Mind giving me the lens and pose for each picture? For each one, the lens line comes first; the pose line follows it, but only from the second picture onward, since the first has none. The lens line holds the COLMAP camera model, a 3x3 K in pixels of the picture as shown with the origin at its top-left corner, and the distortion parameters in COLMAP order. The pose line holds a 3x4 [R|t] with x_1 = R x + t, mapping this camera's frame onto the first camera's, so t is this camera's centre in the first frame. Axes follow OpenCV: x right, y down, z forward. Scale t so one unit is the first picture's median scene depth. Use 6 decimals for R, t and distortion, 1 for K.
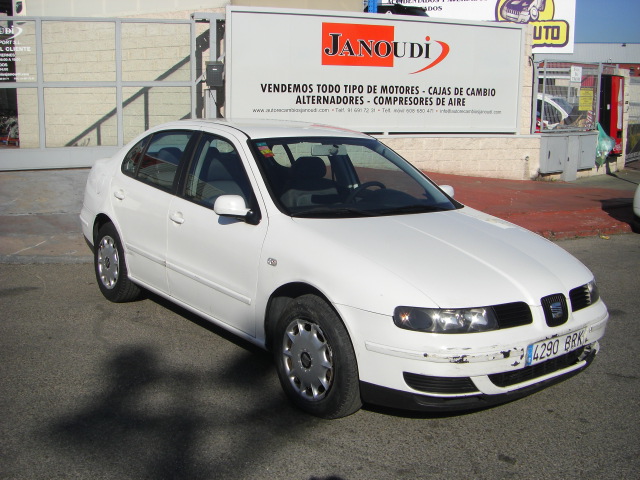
lens RADIAL K [[730.5, 0, 320.0], [0, 730.5, 240.0], [0, 0, 1]] dist [-0.217355, 0.205883]
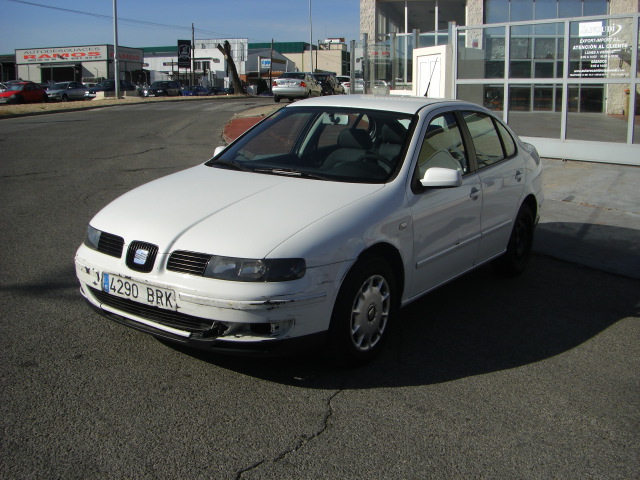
lens RADIAL K [[730.5, 0, 320.0], [0, 730.5, 240.0], [0, 0, 1]] dist [-0.217355, 0.205883]
pose [[0.292491, 0.170580, -0.940931, 0.405324], [-0.188065, 0.975006, 0.118297, -0.028889], [0.937593, 0.142355, 0.317261, 0.264005]]
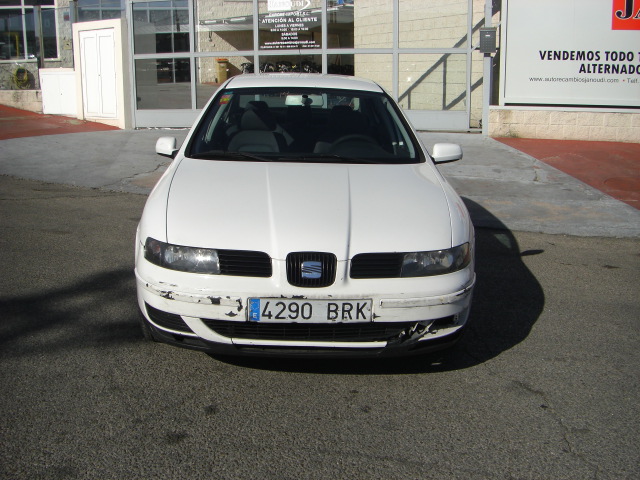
lens RADIAL K [[730.5, 0, 320.0], [0, 730.5, 240.0], [0, 0, 1]] dist [-0.217355, 0.205883]
pose [[0.808353, 0.117572, -0.576838, 0.249007], [-0.100233, 0.993034, 0.061941, 0.001381], [0.580102, 0.007748, 0.814507, 0.078709]]
